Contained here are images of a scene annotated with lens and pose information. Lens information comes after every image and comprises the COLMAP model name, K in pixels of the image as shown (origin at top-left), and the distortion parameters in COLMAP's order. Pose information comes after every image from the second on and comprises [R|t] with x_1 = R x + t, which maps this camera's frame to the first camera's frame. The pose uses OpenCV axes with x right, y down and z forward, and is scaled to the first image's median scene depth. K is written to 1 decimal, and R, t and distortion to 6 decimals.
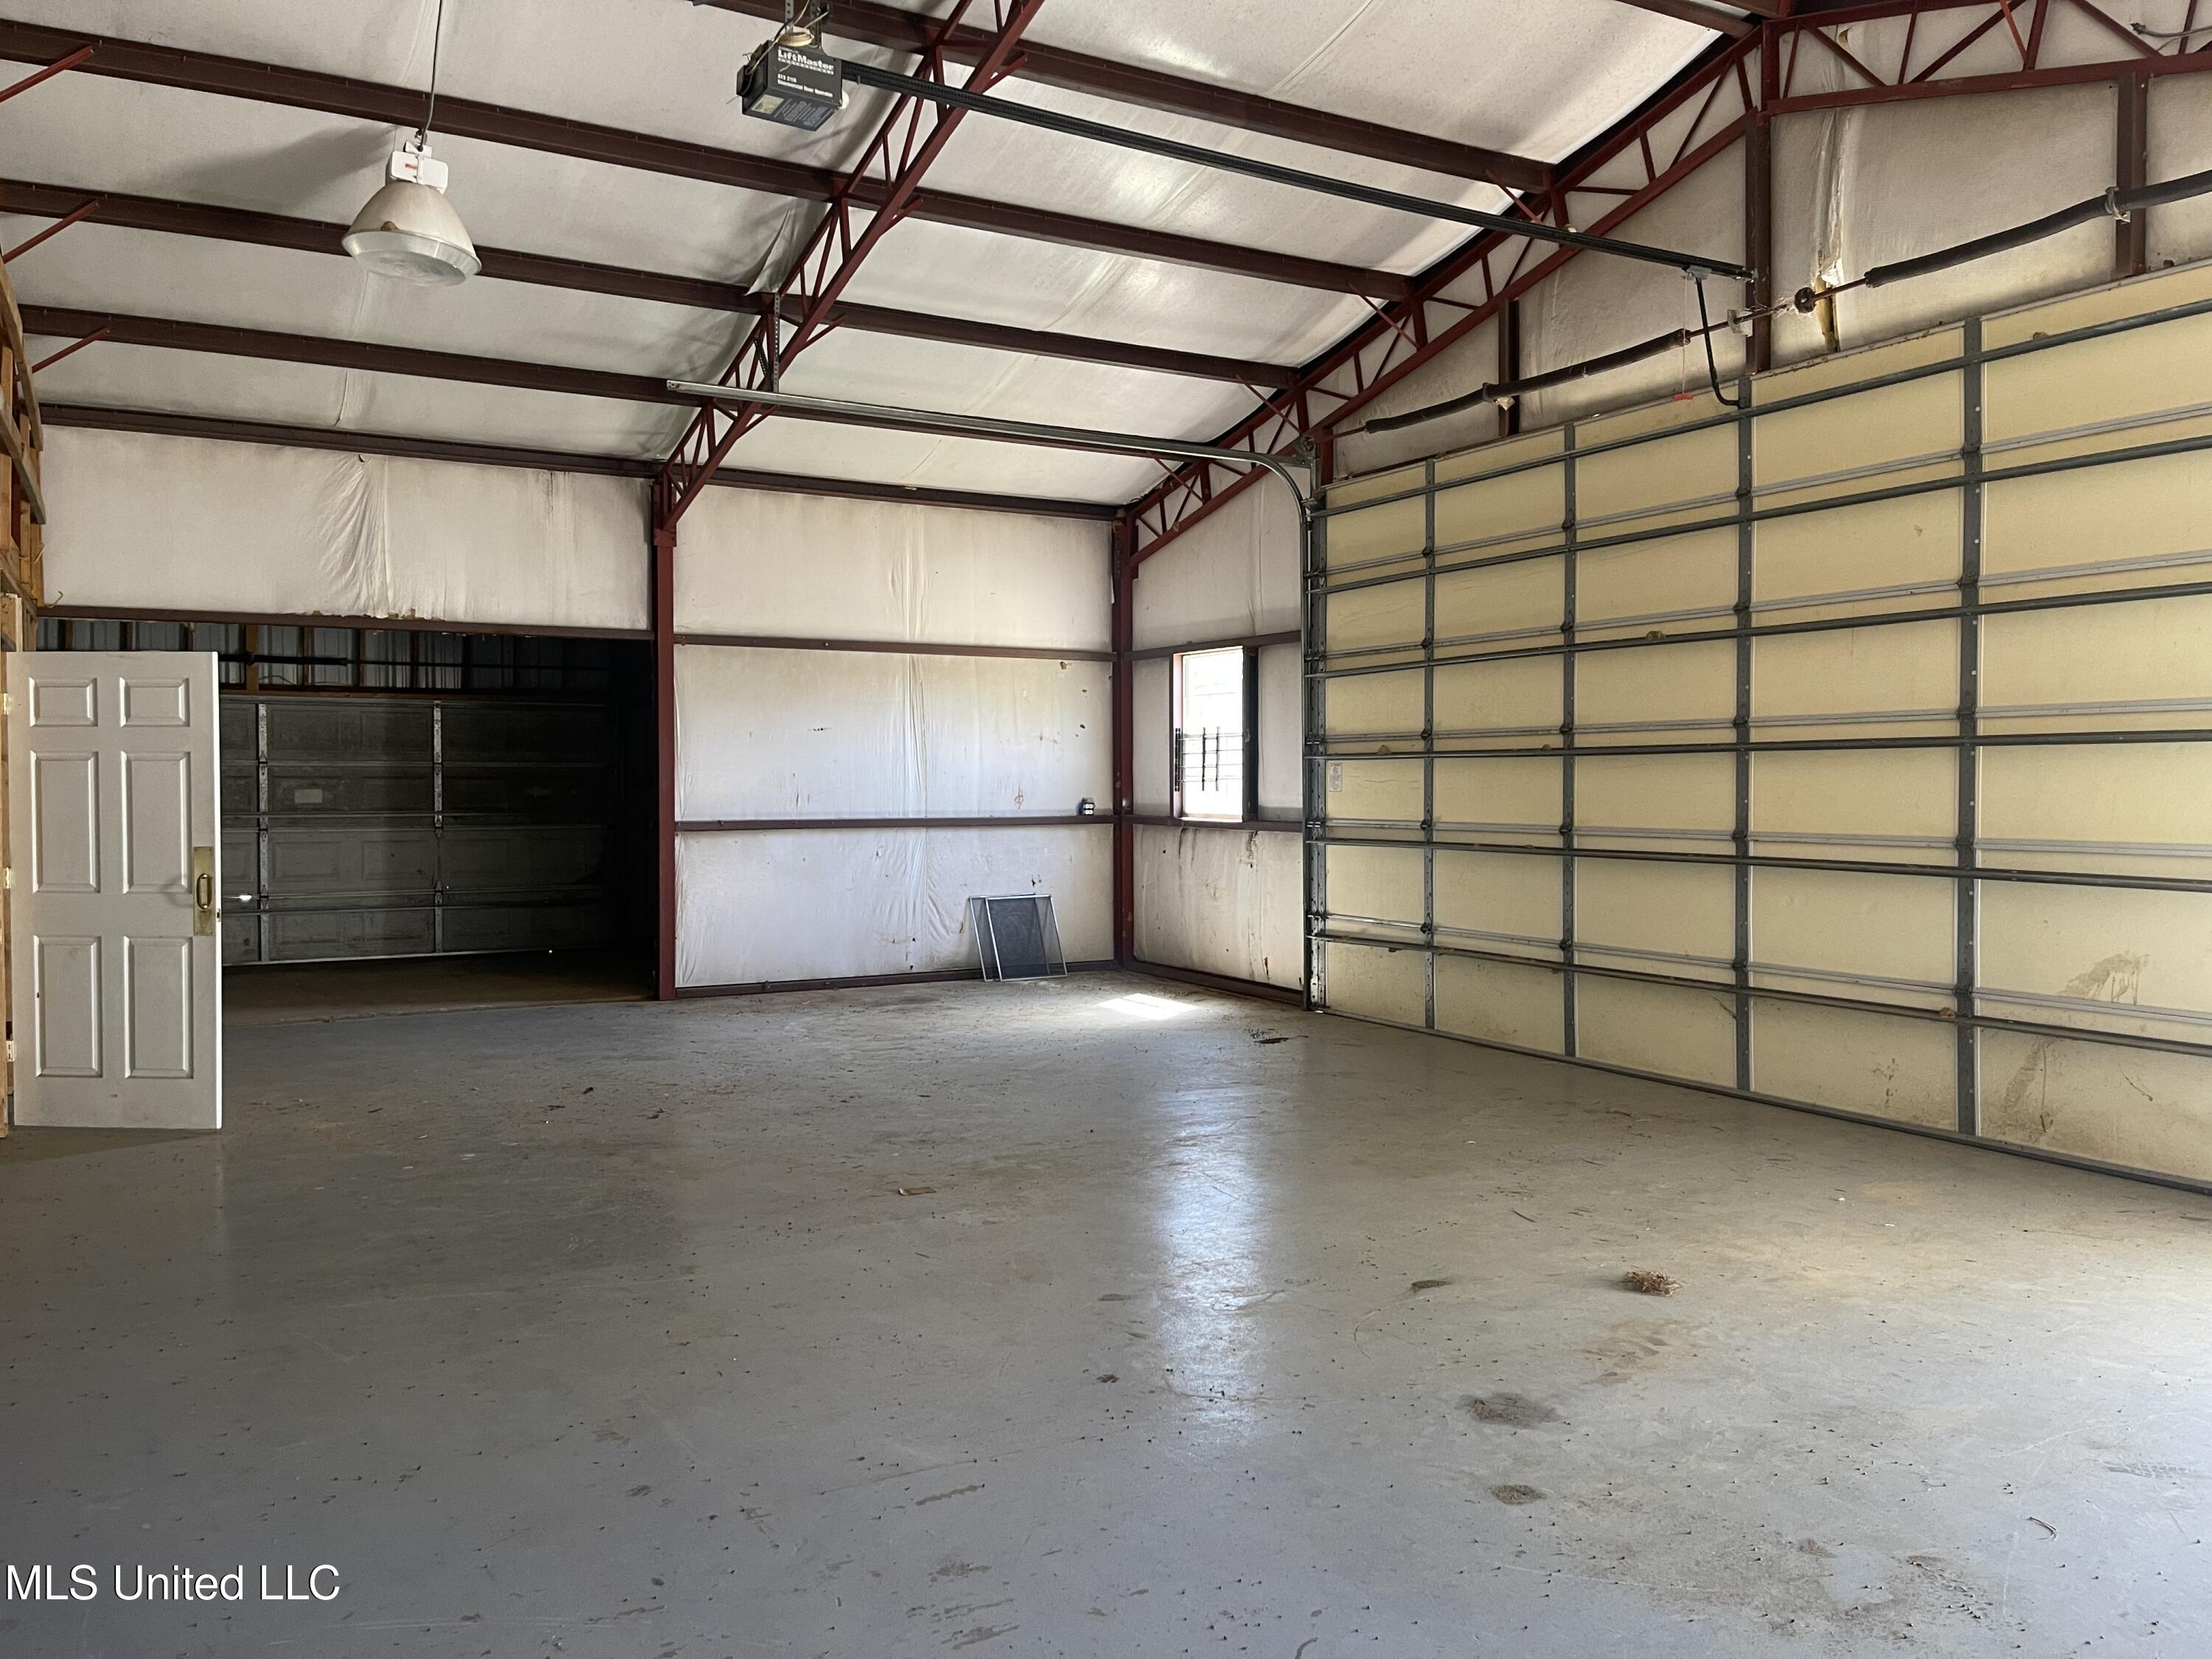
lens RADIAL K [[1638.6, 0, 1106.0], [0, 1638.6, 829.5], [0, 0, 1]] dist [0.075057, -0.125969]
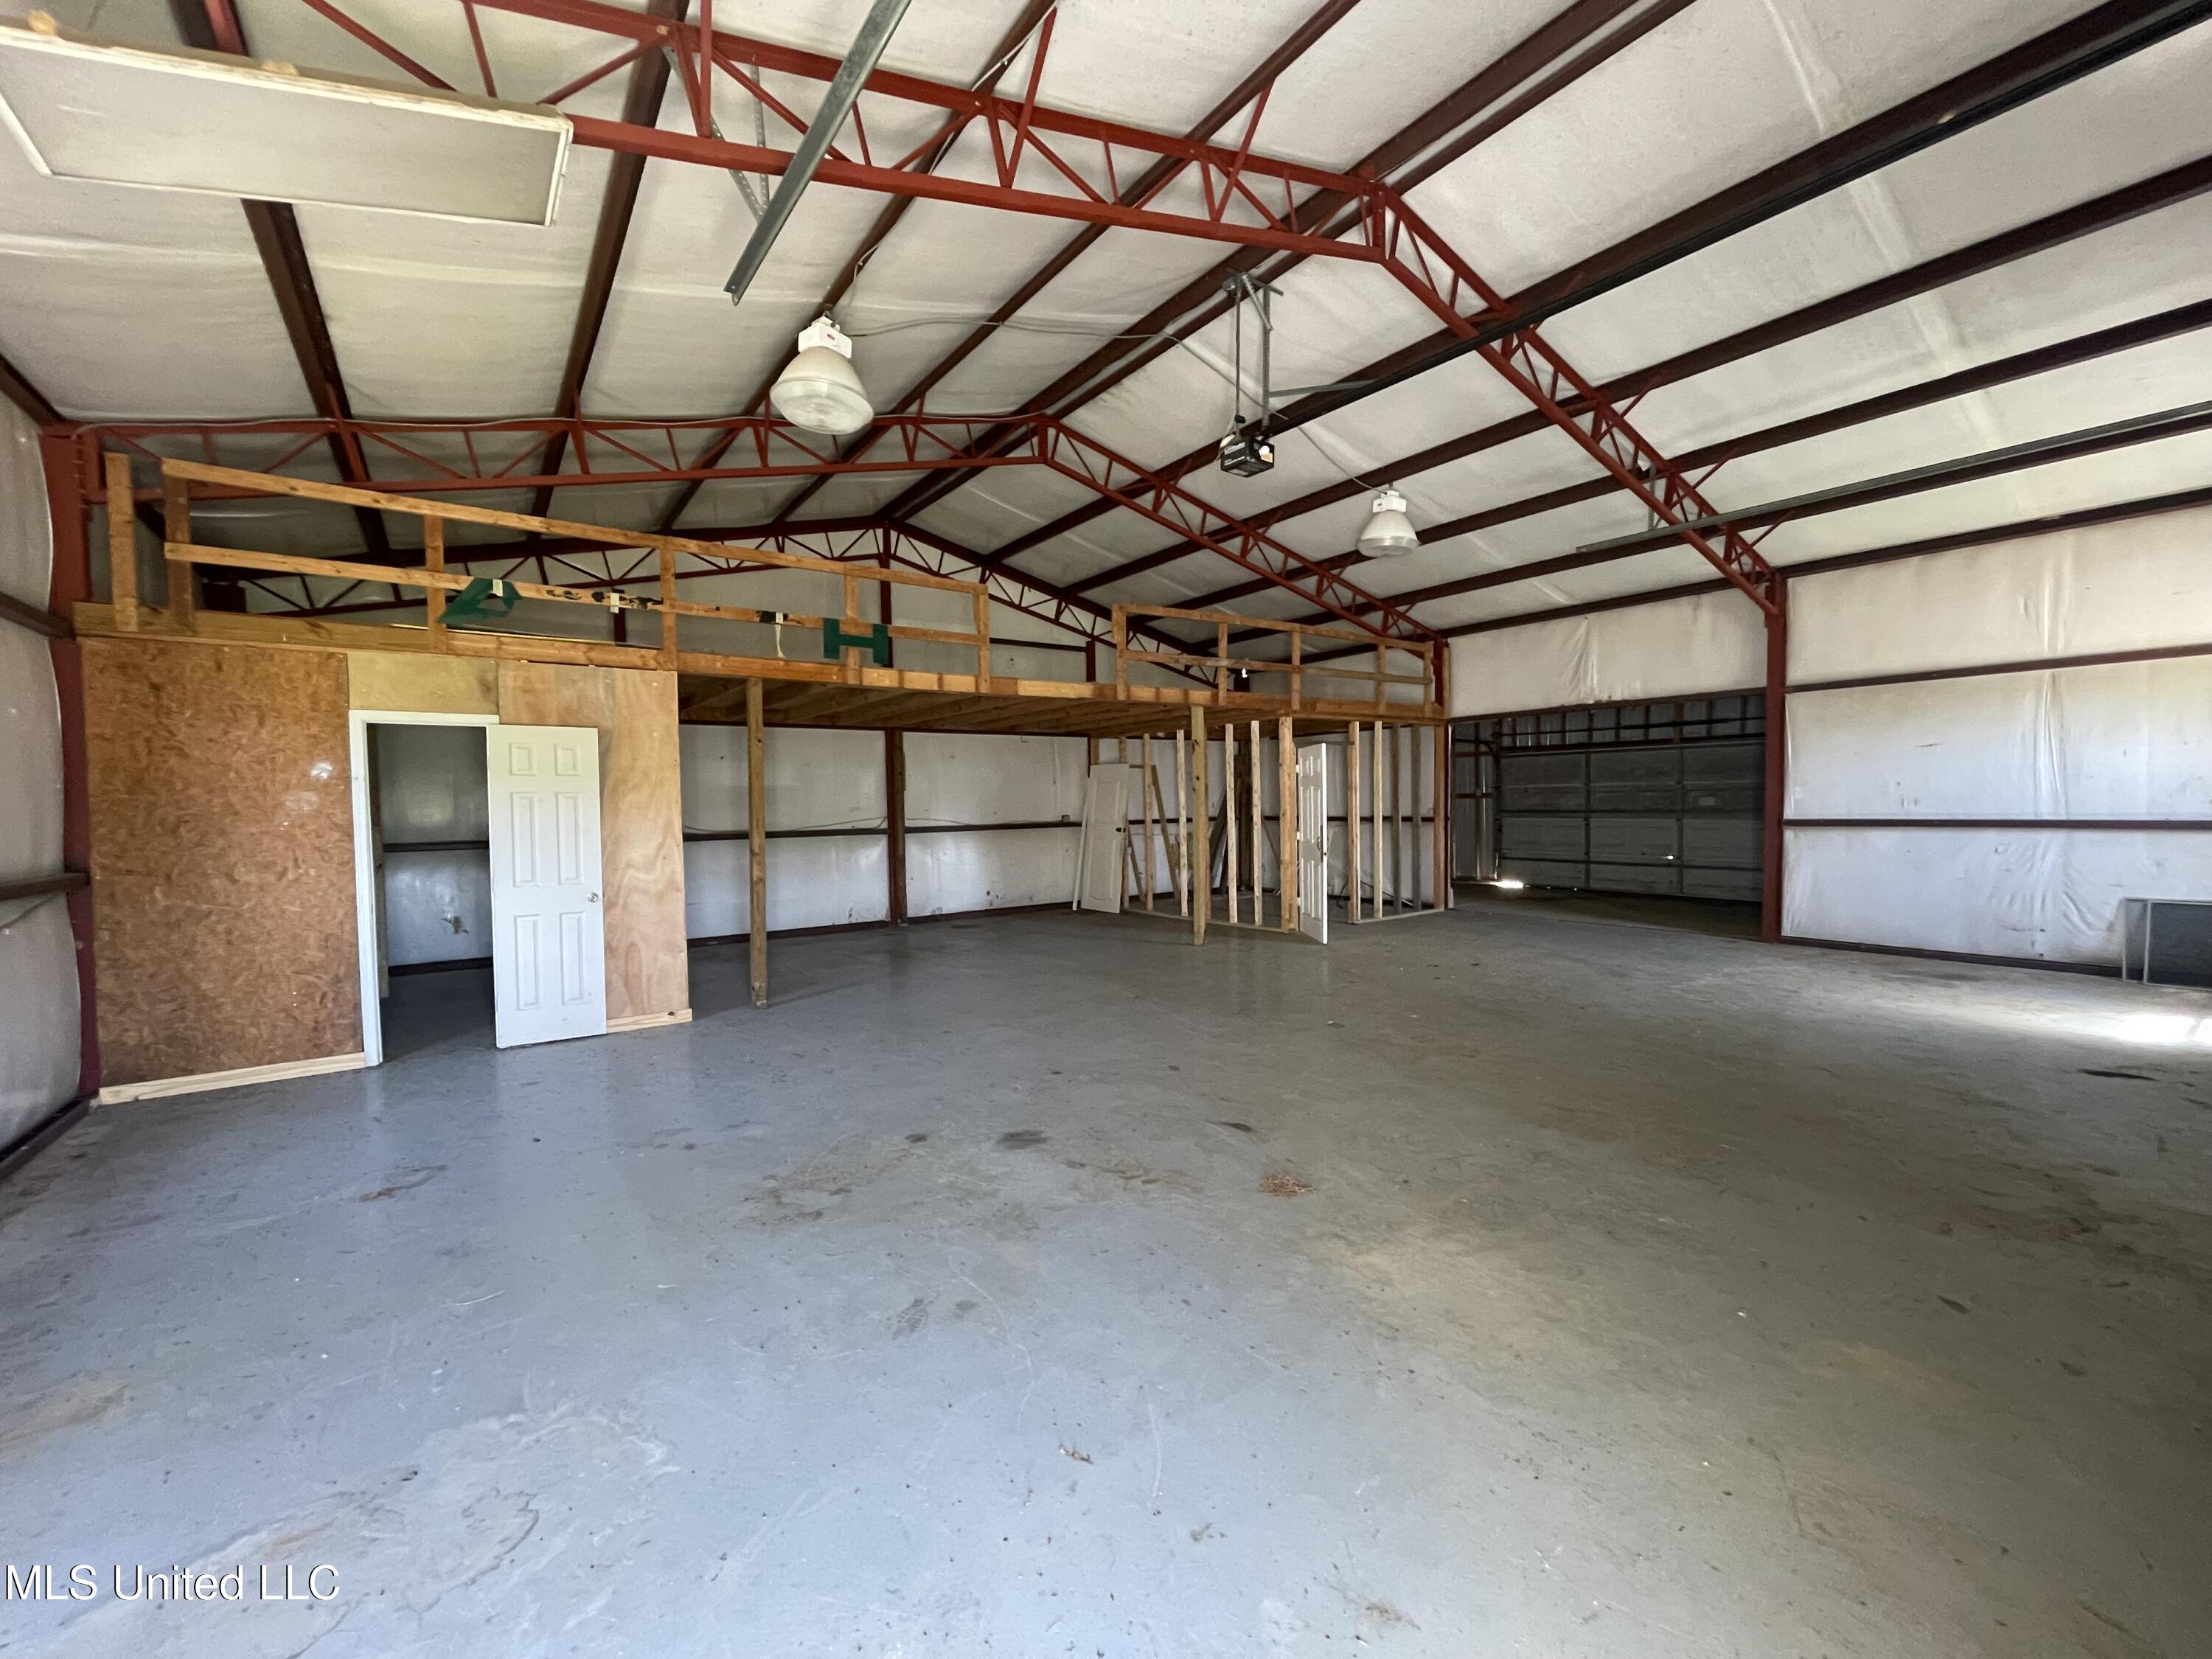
lens RADIAL K [[882.3, 0, 1106.0], [0, 882.3, 829.5], [0, 0, 1]] dist [-0.000053, 0.000226]
pose [[0.128994, 0.027783, -0.991256, 0.901246], [-0.011614, 0.999581, 0.026505, -0.020264], [0.991577, 0.008093, 0.129263, 0.701715]]
